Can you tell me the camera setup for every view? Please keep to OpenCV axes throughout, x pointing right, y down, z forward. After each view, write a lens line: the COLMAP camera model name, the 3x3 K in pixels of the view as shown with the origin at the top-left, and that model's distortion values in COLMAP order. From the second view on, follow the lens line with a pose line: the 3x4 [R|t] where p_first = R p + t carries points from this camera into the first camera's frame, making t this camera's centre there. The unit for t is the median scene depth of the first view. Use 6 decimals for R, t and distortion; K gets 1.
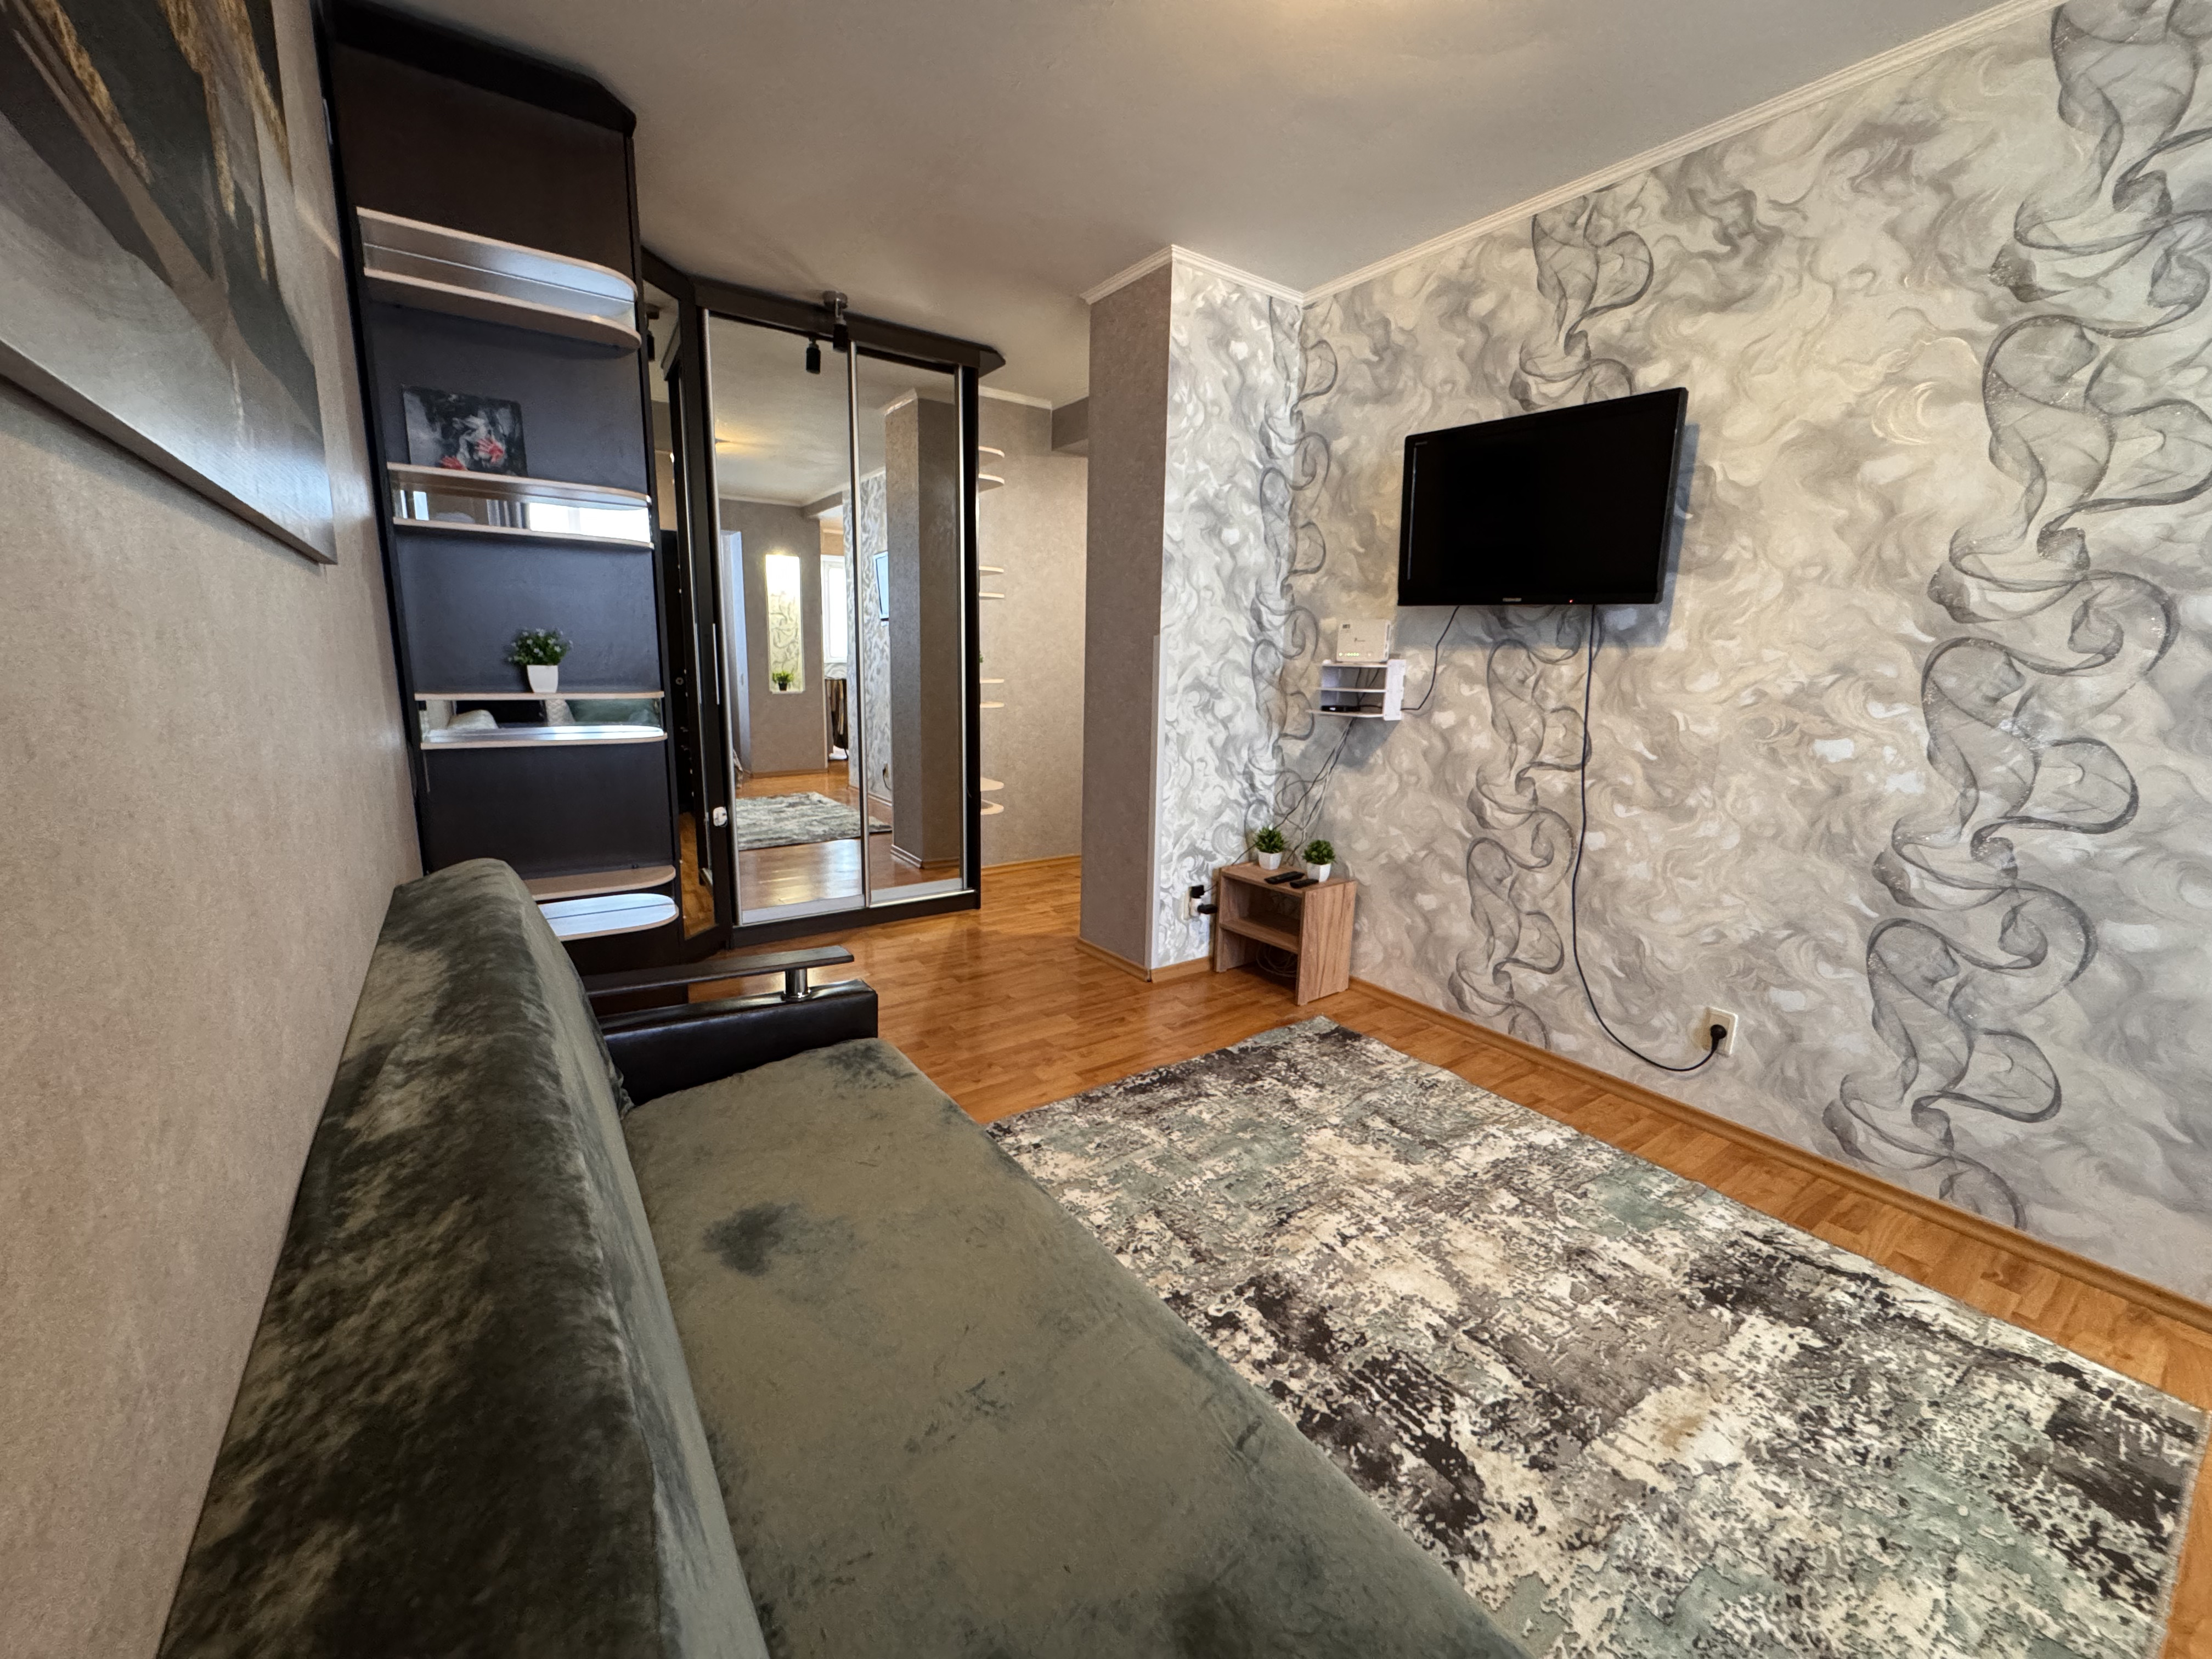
lens RADIAL K [[881.3, 0, 1104.3], [0, 881.3, 829.3], [0, 0, 1]] dist [-0.004291, 0.000765]
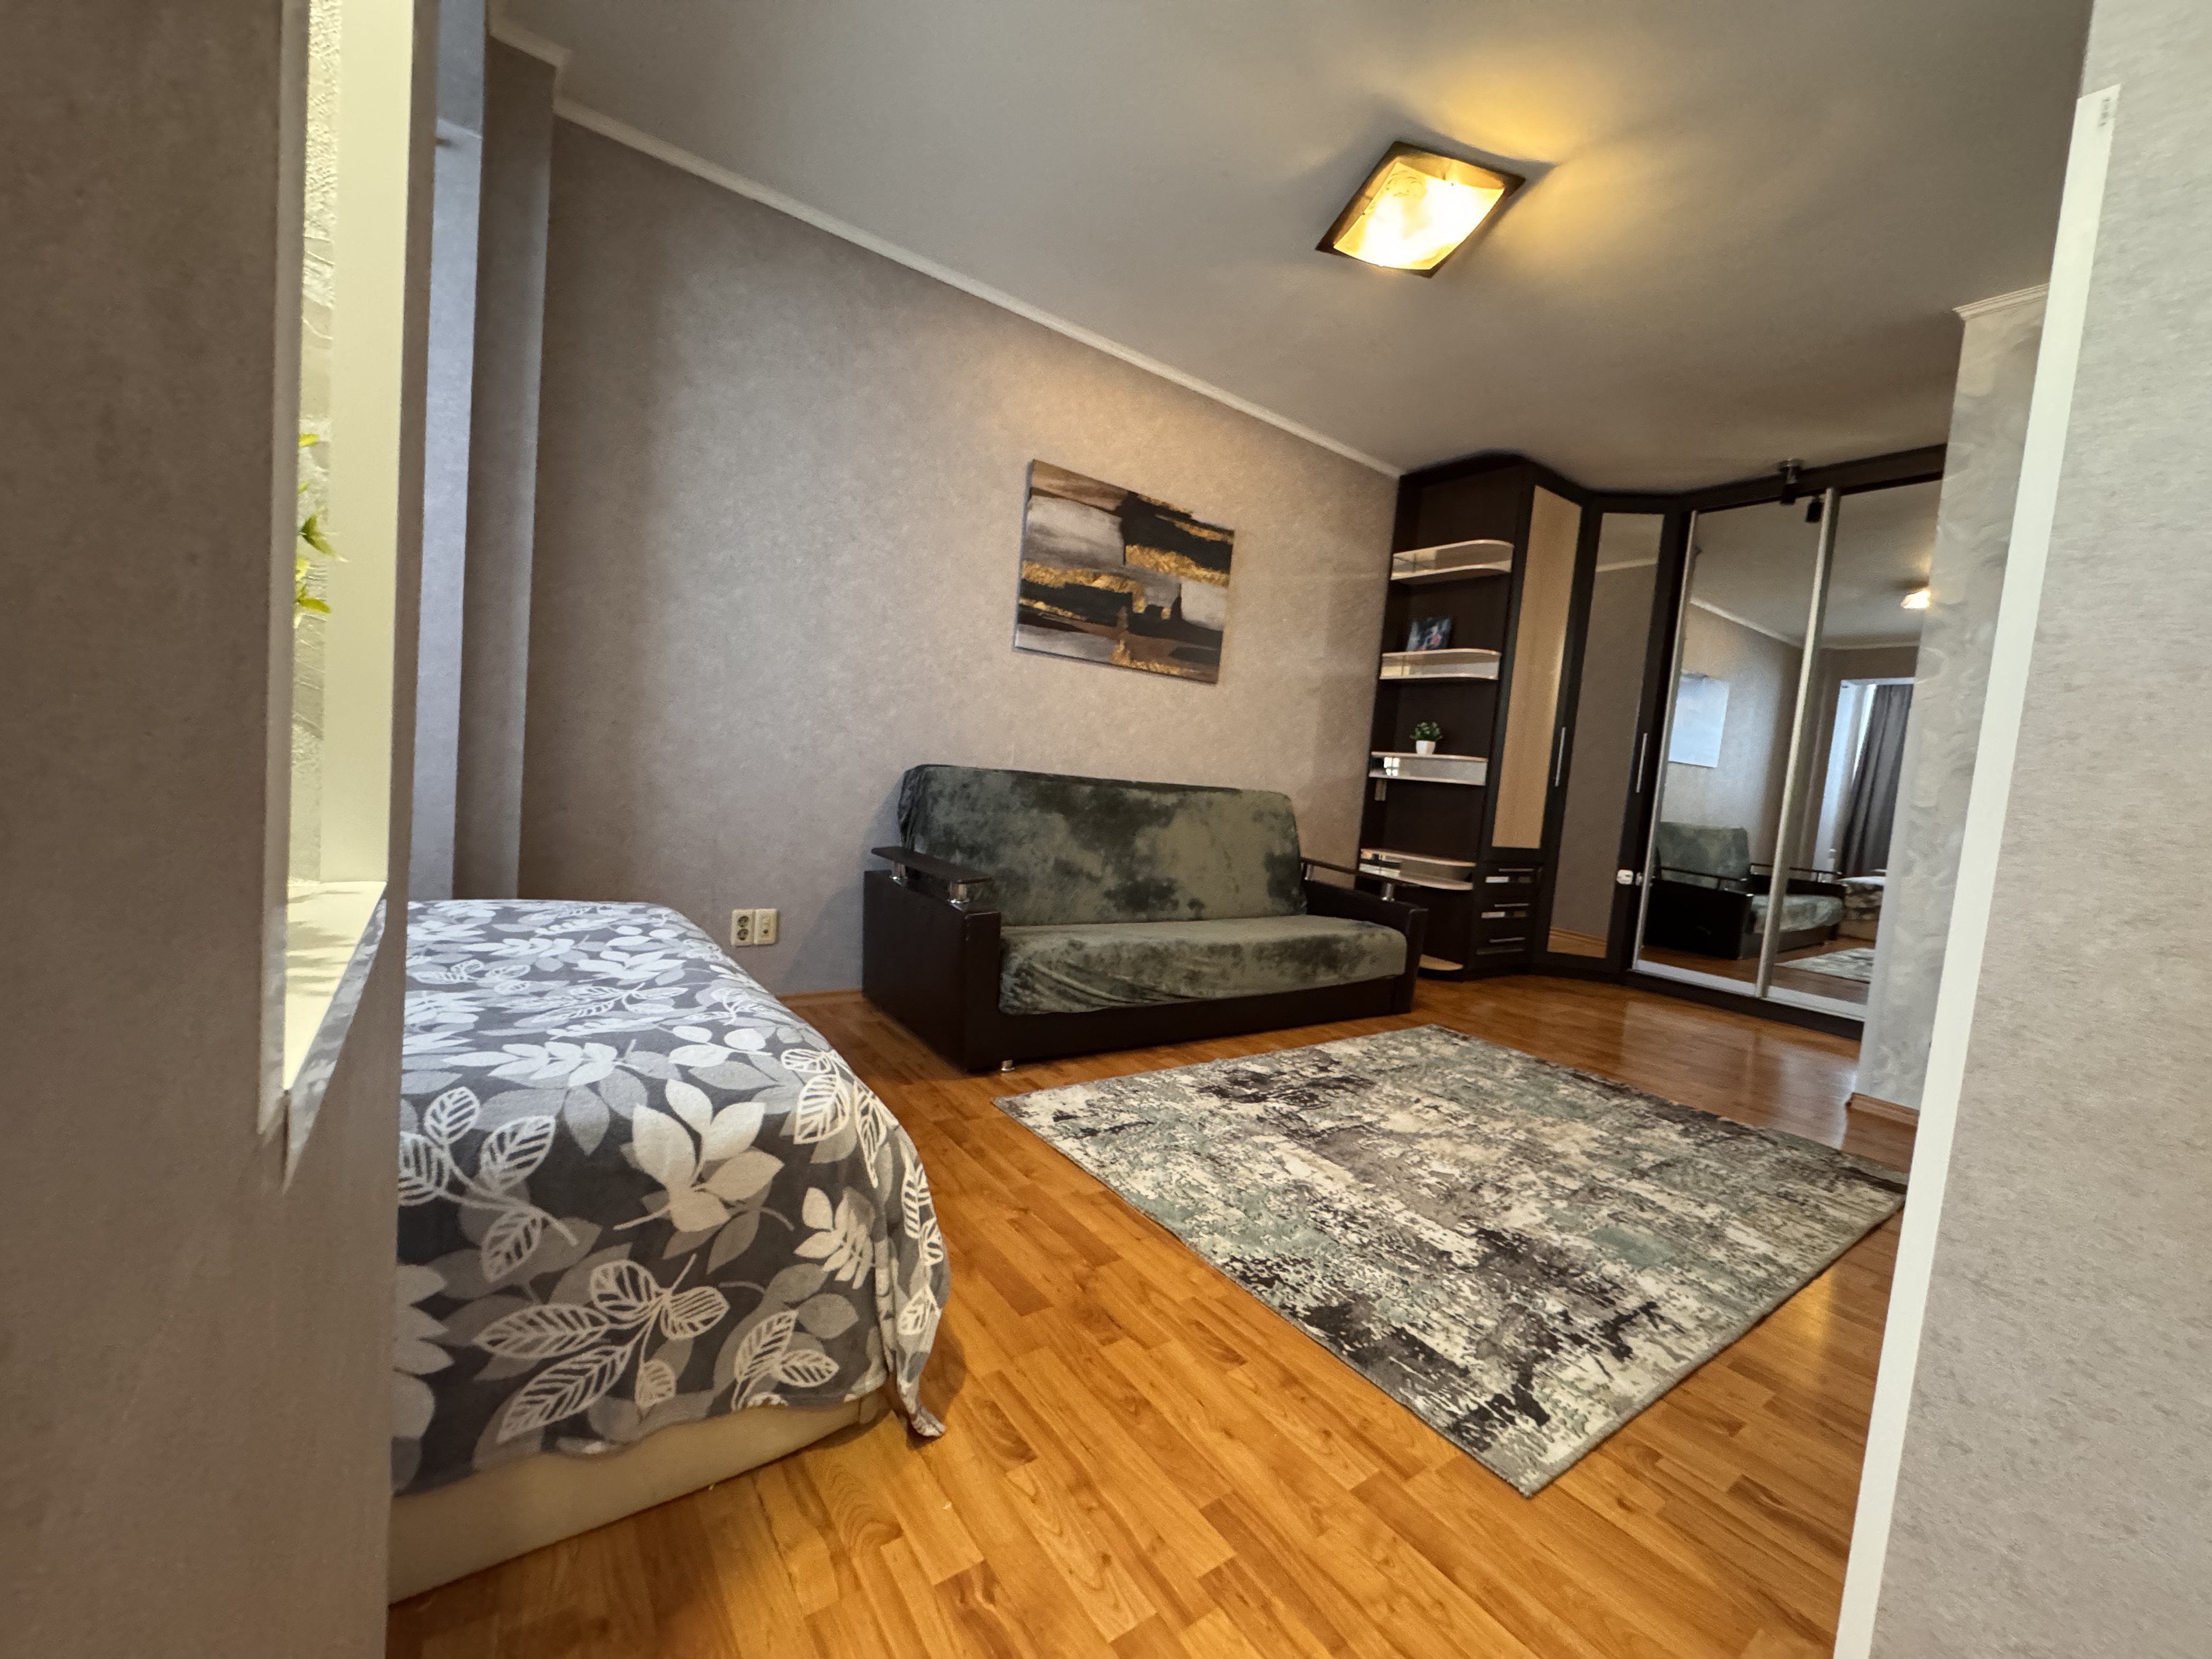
lens RADIAL K [[881.3, 0, 1104.3], [0, 881.3, 829.3], [0, 0, 1]] dist [-0.004291, 0.000765]
pose [[0.012302, 0.046385, -0.998848, 1.589602], [-0.275940, 0.960292, 0.041195, 0.143350], [0.961096, 0.275115, 0.024613, 0.373126]]
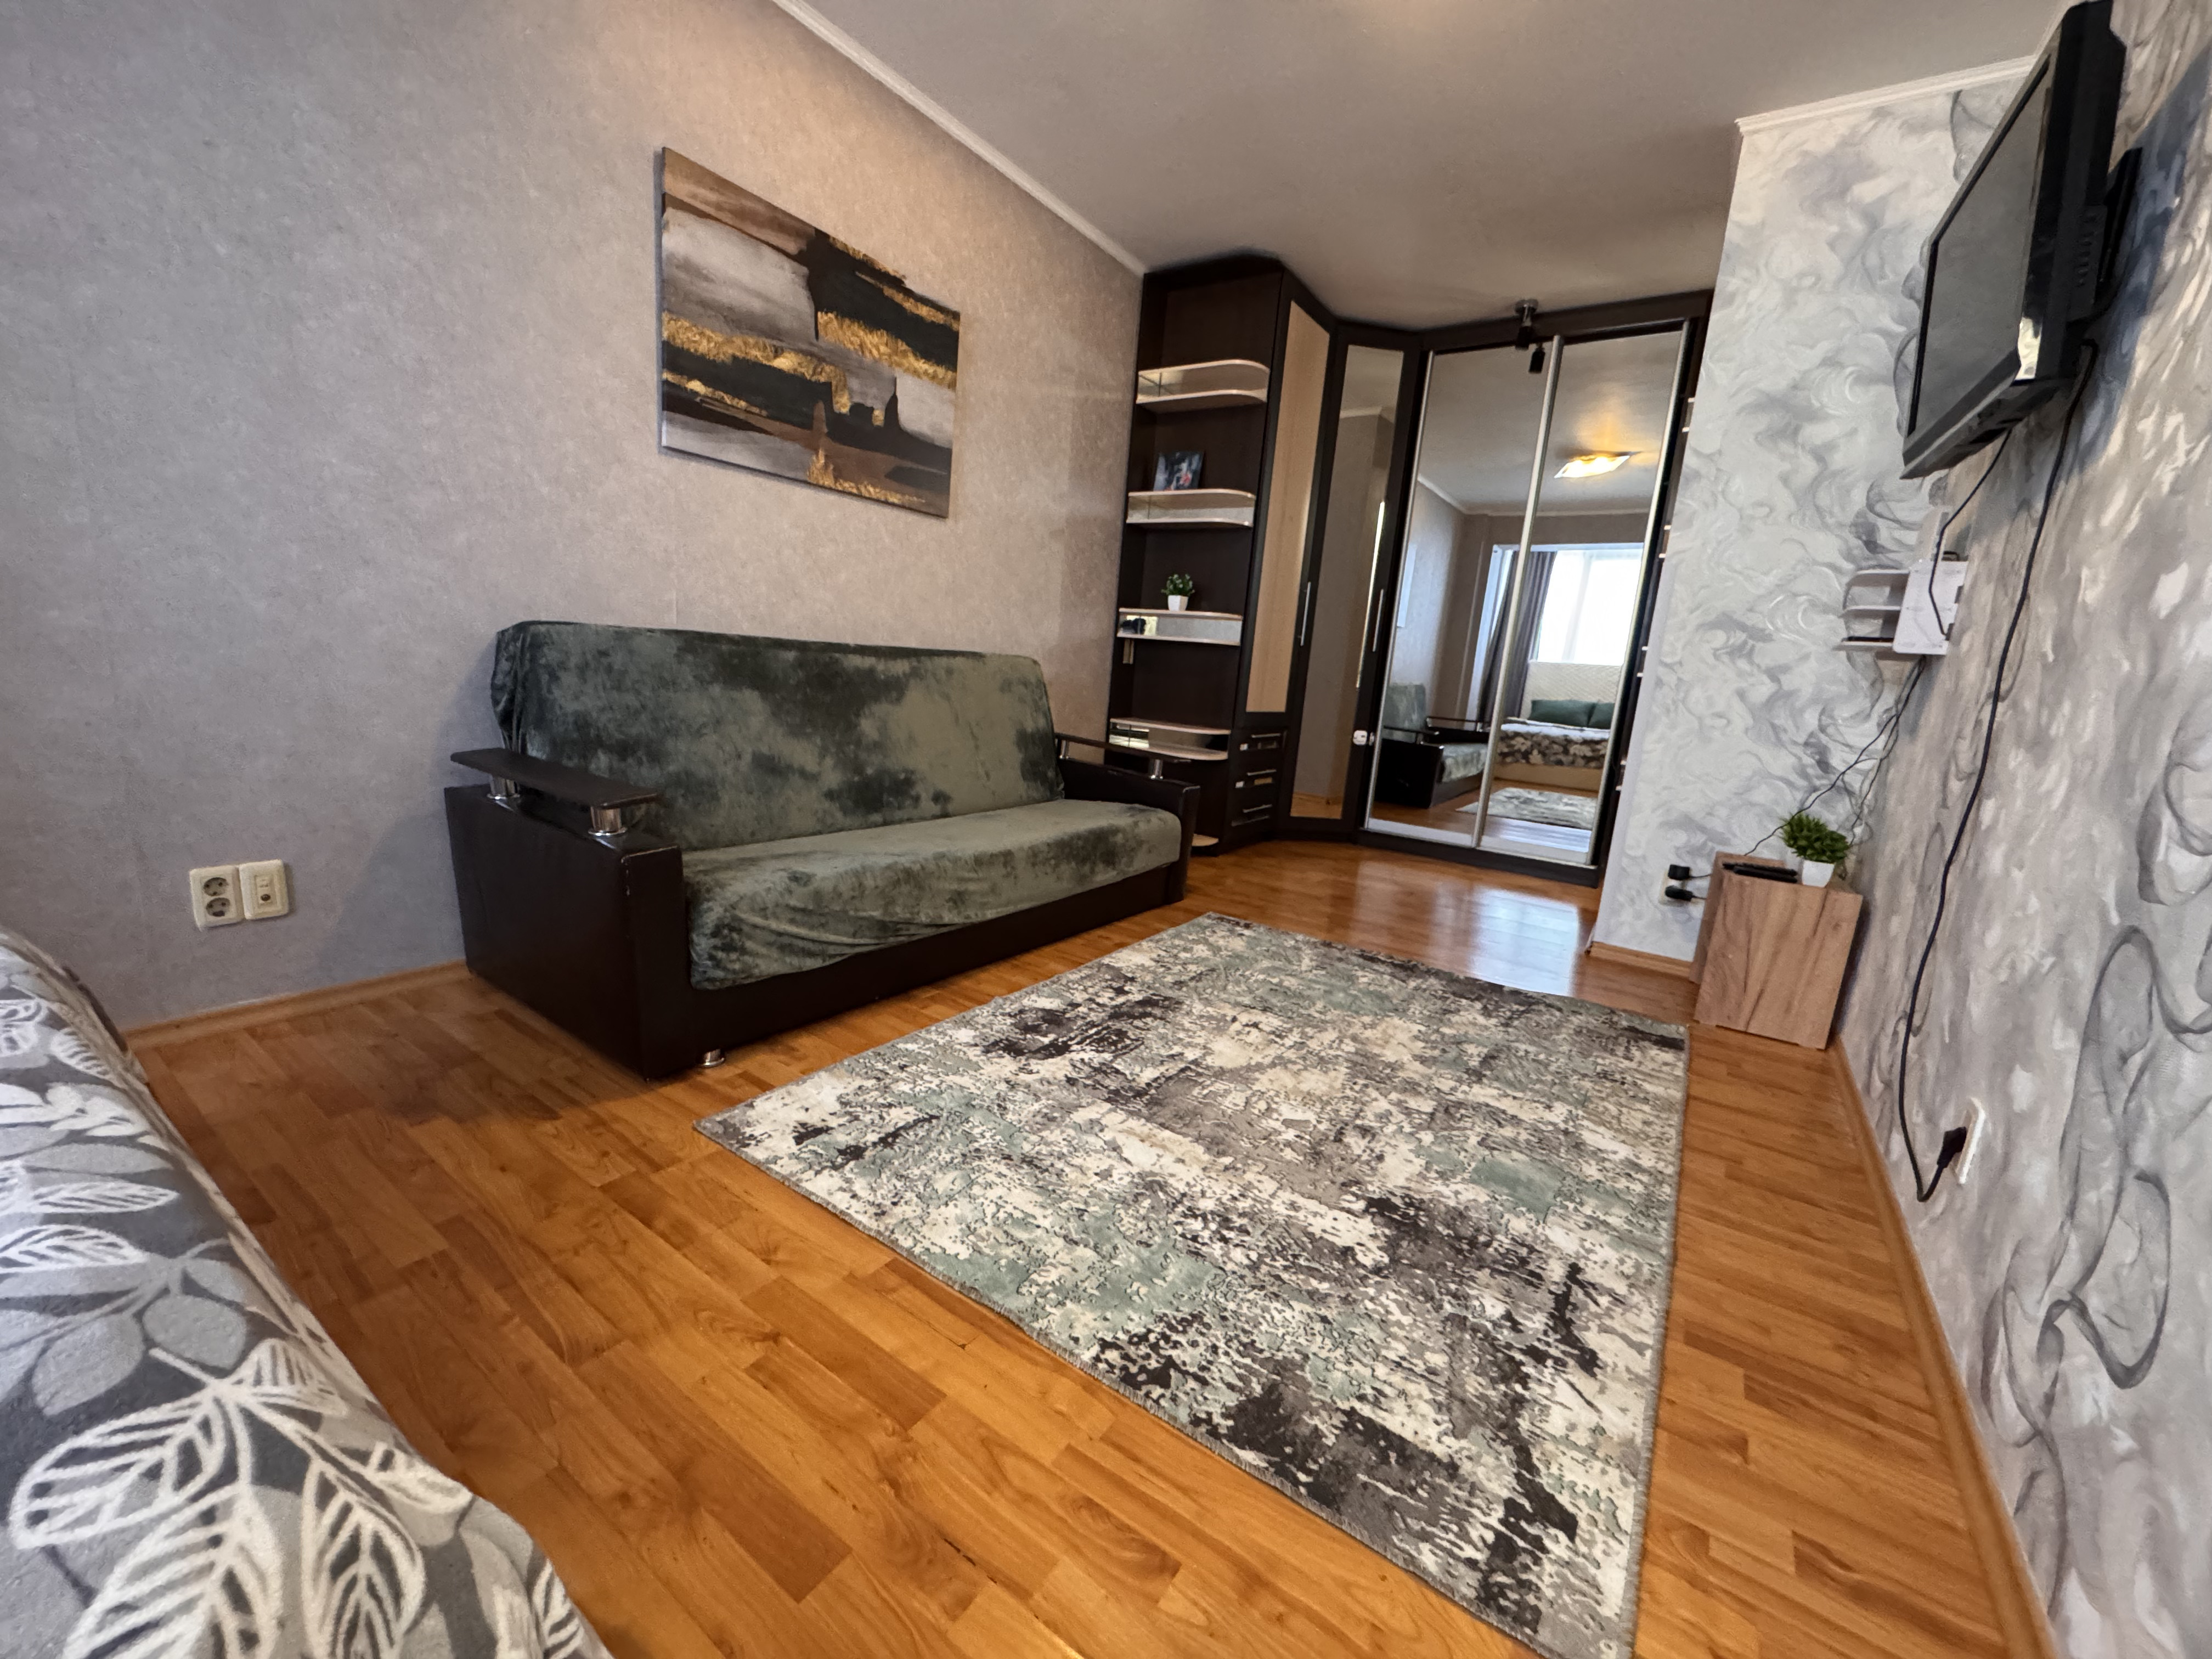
lens RADIAL K [[881.3, 0, 1104.3], [0, 881.3, 829.3], [0, 0, 1]] dist [-0.004291, 0.000765]
pose [[0.346769, 0.183627, -0.919800, 1.227340], [-0.247813, 0.963739, 0.098973, 0.151779], [0.904622, 0.193618, 0.379700, 0.336623]]
